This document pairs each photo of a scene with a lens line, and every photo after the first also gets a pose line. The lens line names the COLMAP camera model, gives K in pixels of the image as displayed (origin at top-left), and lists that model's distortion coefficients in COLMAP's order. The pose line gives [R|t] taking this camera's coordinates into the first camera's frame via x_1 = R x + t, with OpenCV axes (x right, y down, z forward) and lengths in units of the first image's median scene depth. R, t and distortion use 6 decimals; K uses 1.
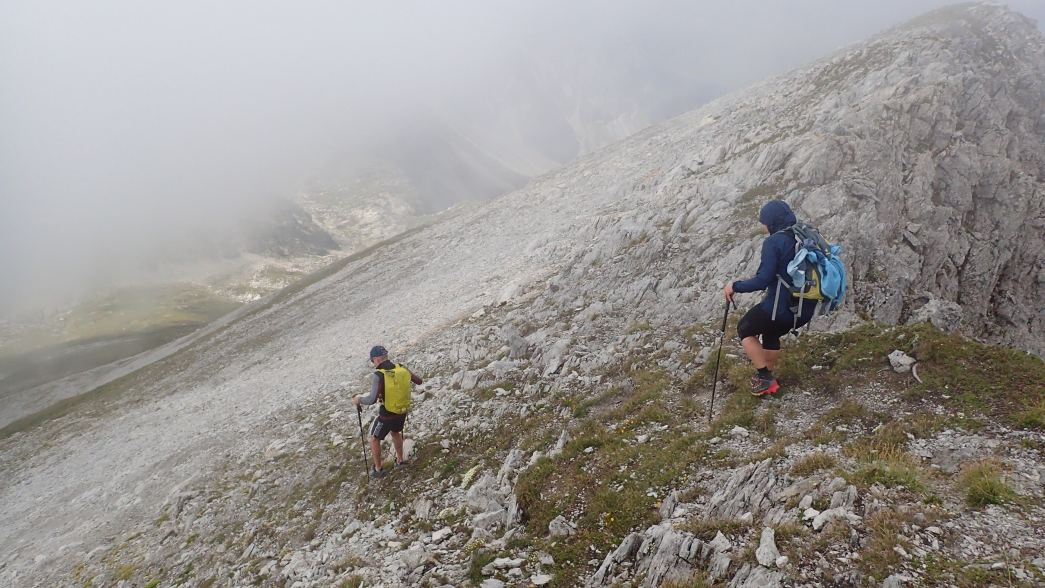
lens RADIAL K [[772.3, 0, 522.5], [0, 772.3, 294.0], [0, 0, 1]] dist [-0.006240, -0.003829]
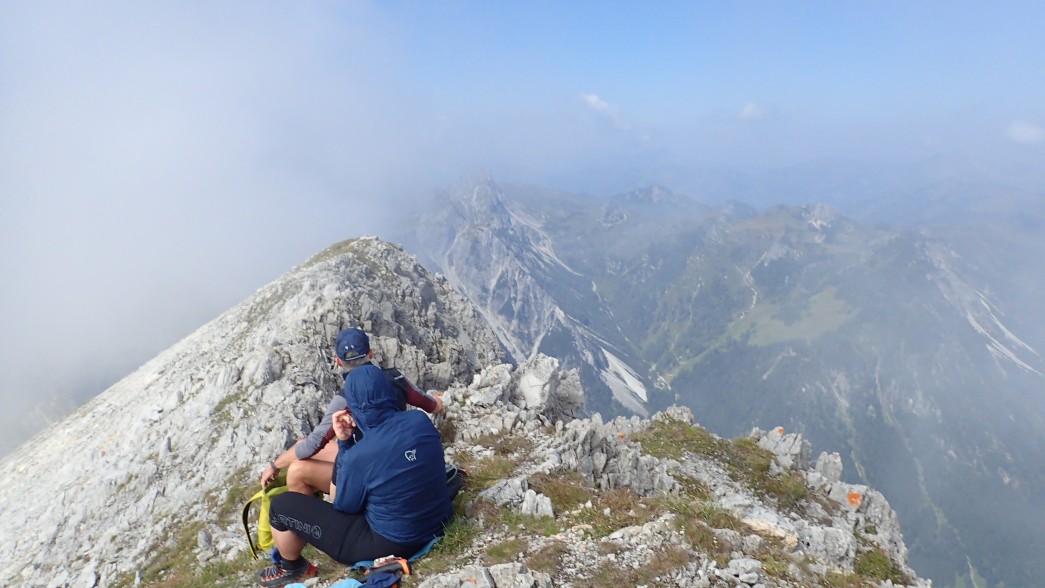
lens RADIAL K [[772.3, 0, 522.5], [0, 772.3, 294.0], [0, 0, 1]] dist [-0.006240, -0.003829]
pose [[0.750274, -0.162644, 0.640809, -0.083759], [0.350531, 0.919676, -0.176986, 0.077044], [-0.560551, 0.357412, 0.747021, -0.206281]]
